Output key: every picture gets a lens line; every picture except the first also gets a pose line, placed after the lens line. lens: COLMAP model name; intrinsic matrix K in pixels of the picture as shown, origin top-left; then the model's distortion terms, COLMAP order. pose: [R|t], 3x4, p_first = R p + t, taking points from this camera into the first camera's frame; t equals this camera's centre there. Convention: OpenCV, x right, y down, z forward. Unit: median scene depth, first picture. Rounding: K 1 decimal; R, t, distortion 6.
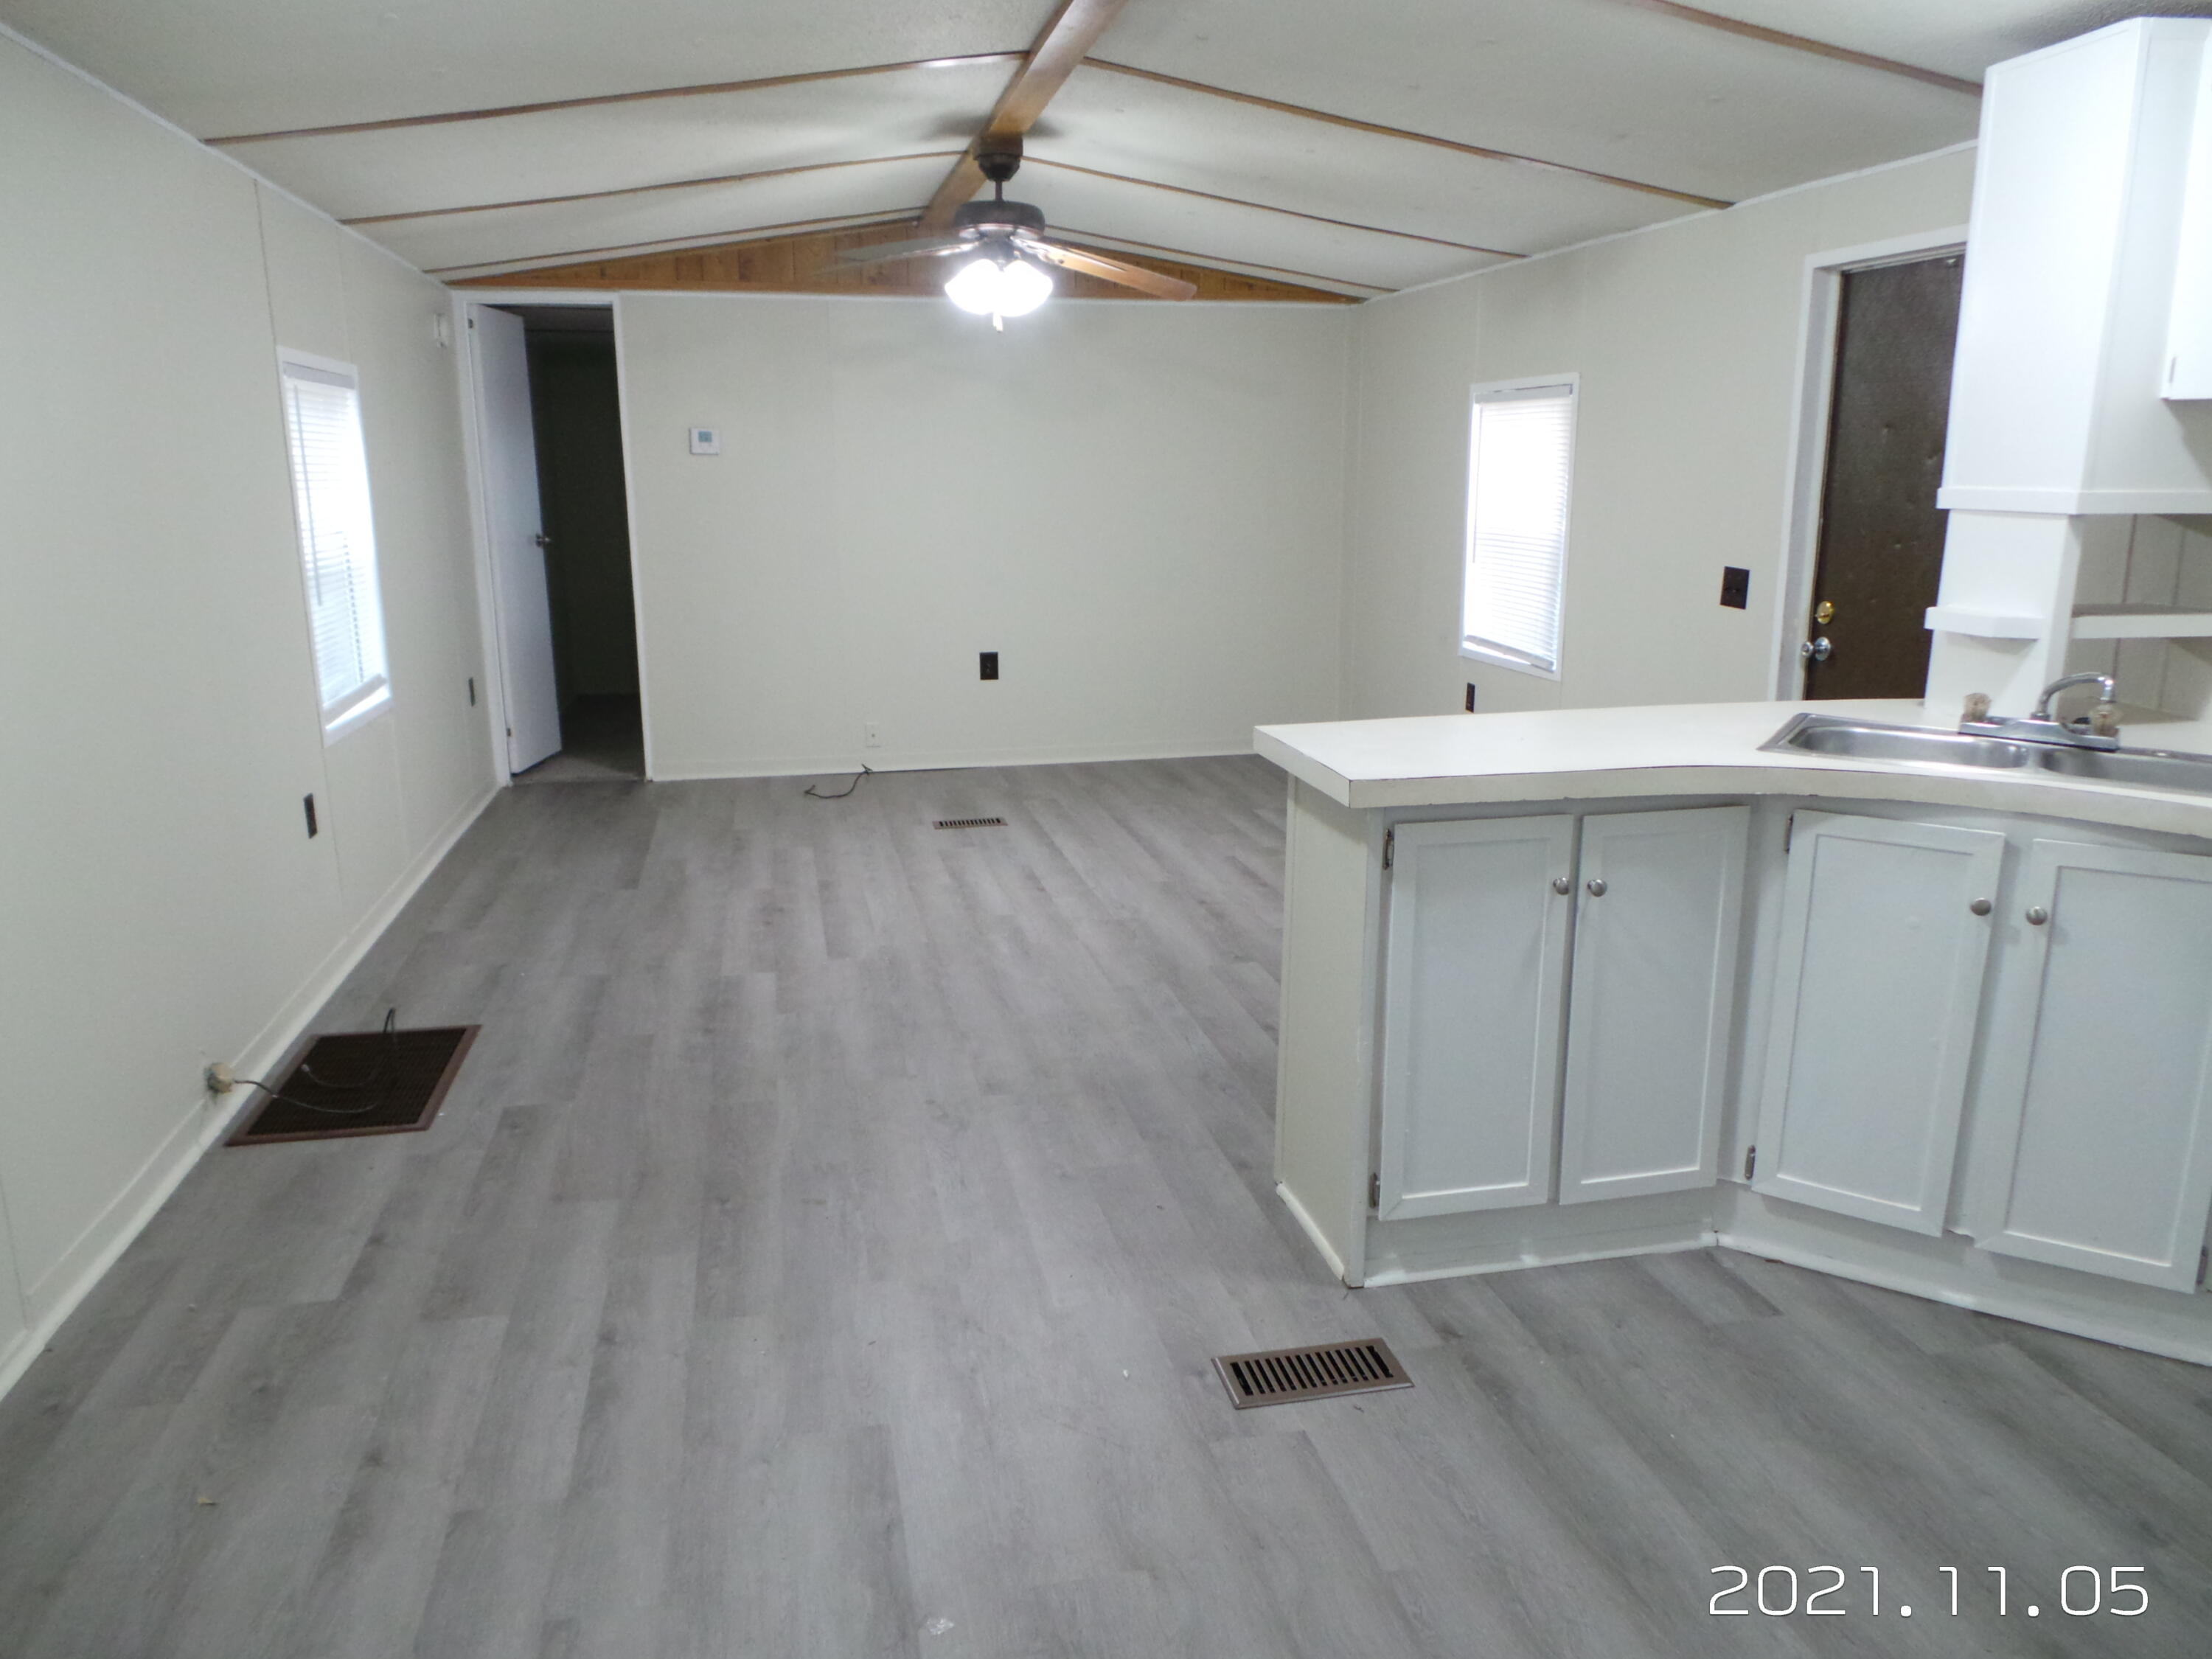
lens RADIAL K [[1529.0, 0, 1111.6], [0, 1529.0, 827.6], [0, 0, 1]] dist [-0.012706, -0.013883]
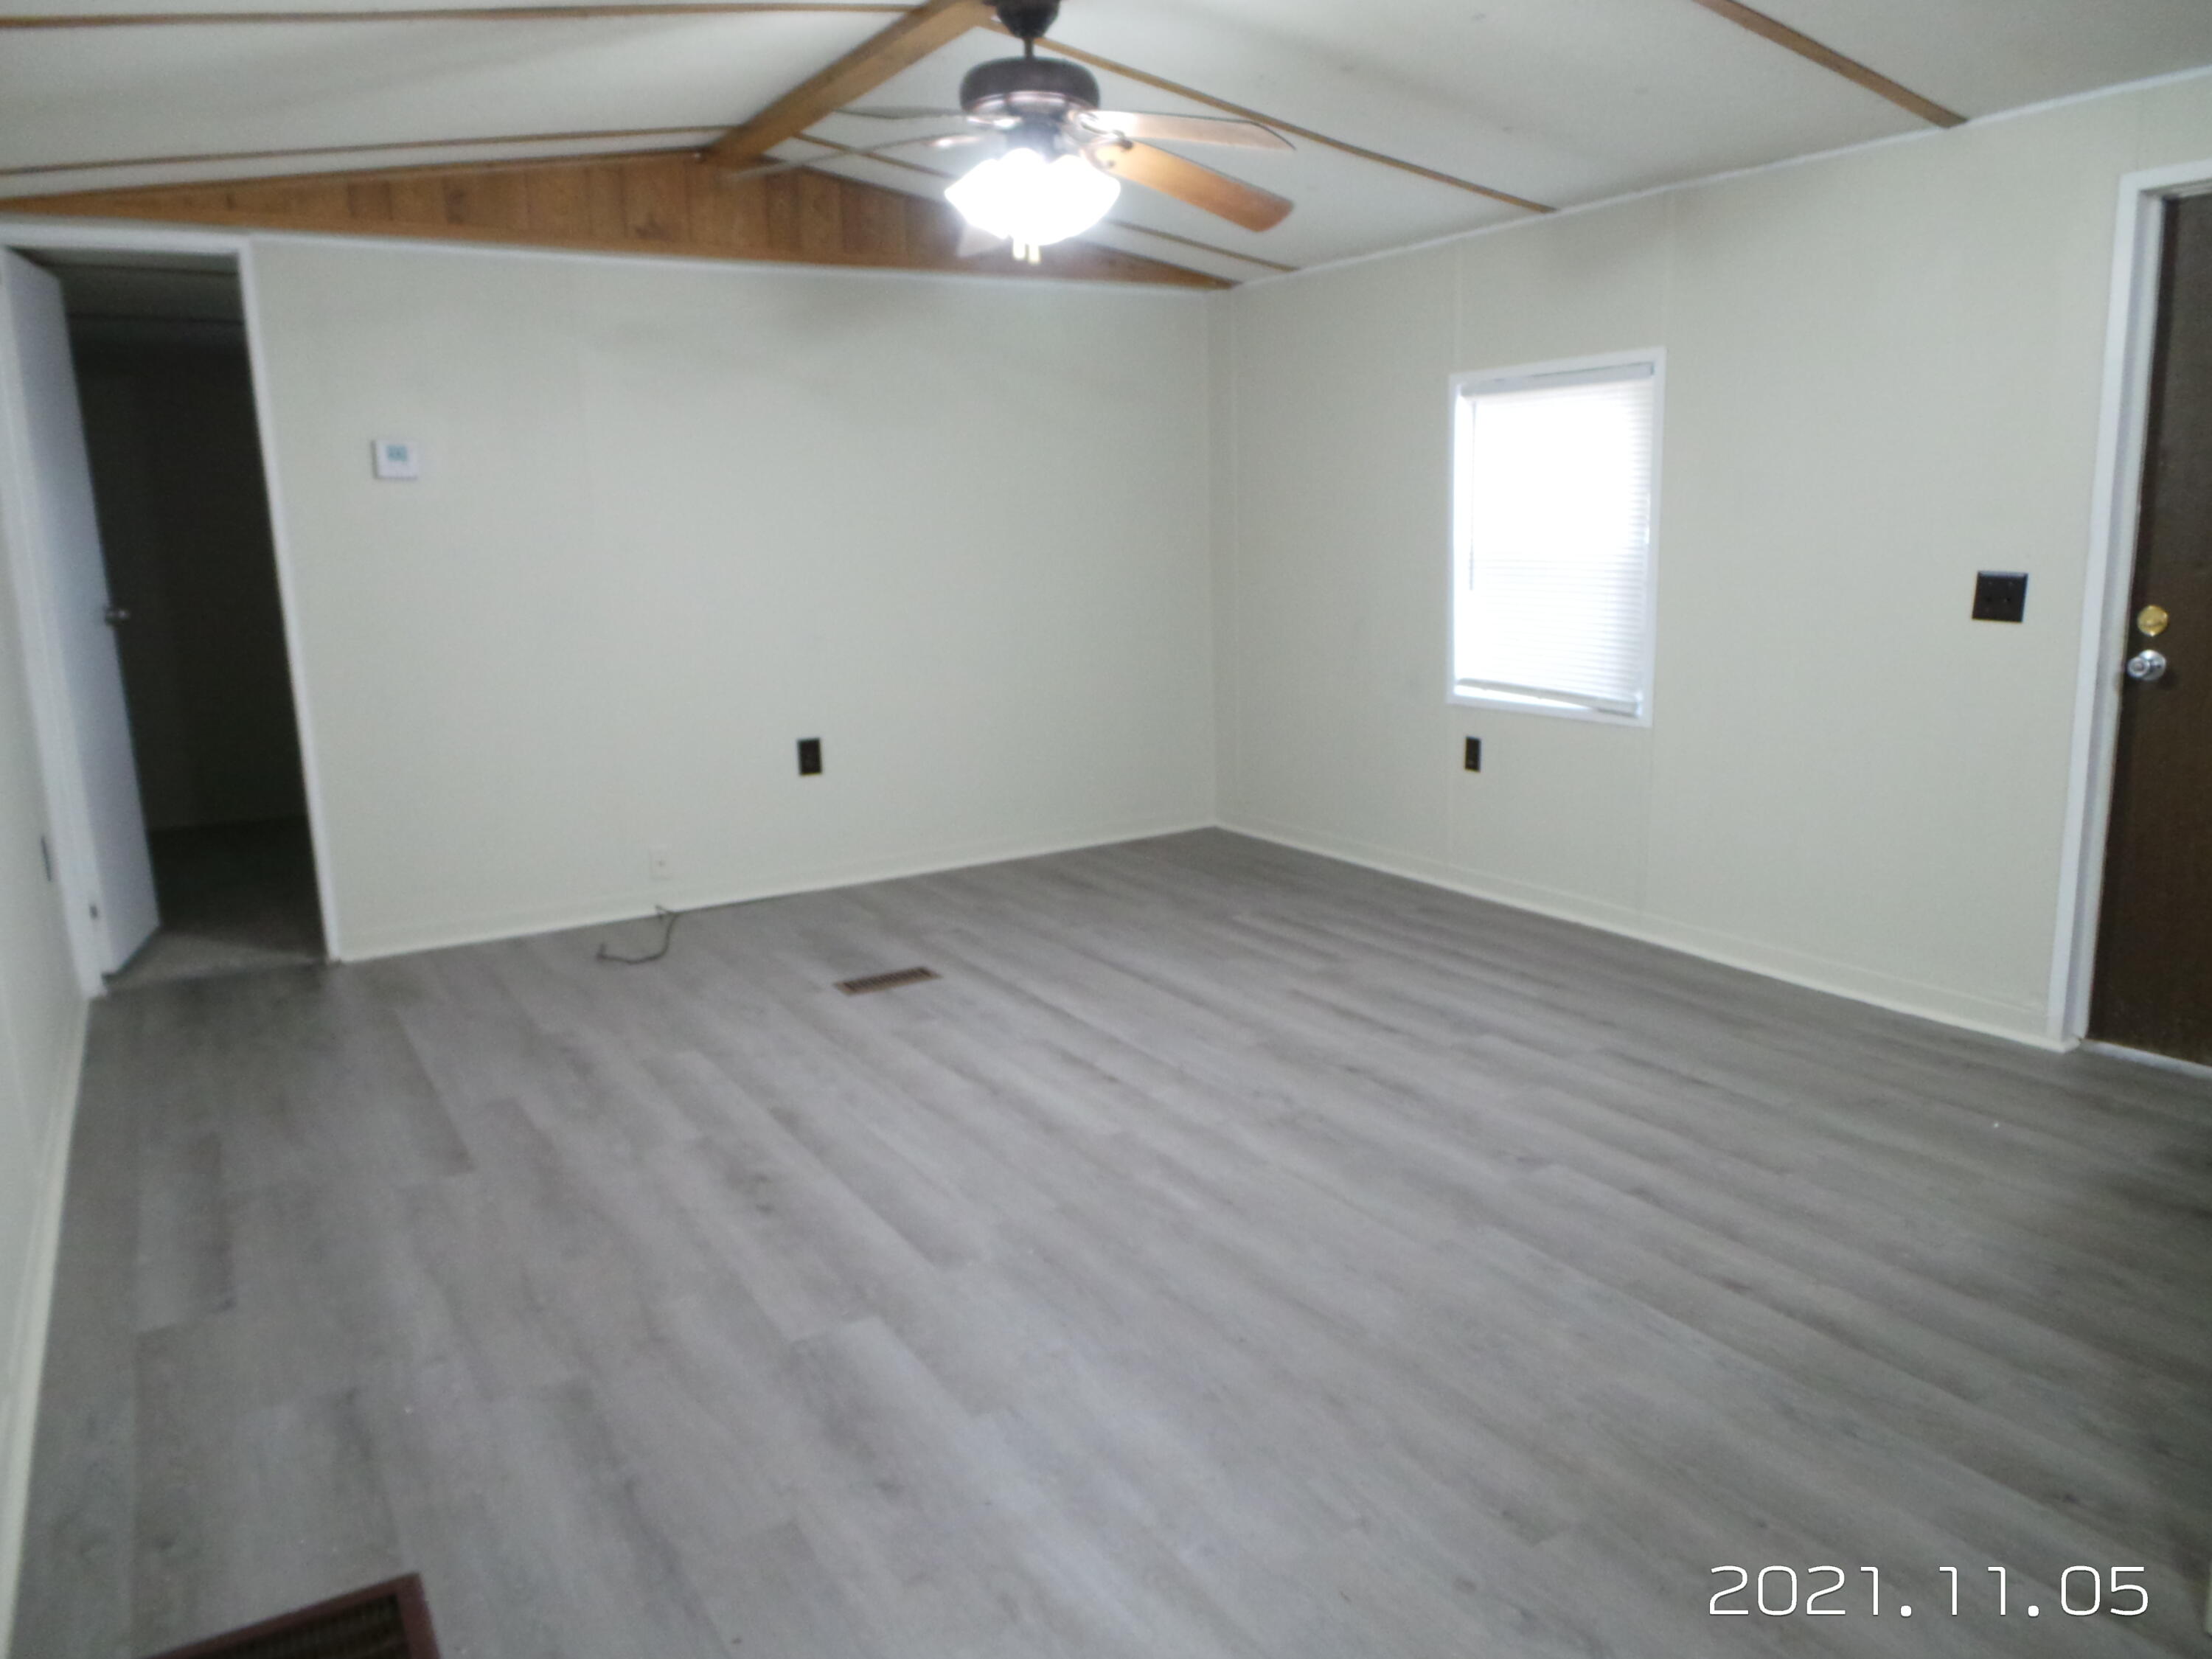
lens RADIAL K [[1529.0, 0, 1123.5], [0, 1529.0, 834.9], [0, 0, 1]] dist [-0.012706, -0.013883]
pose [[0.944284, -0.087600, 0.317260, -0.246027], [0.097881, 0.995060, -0.016582, -0.056065], [-0.314240, 0.046712, 0.948194, 0.338334]]
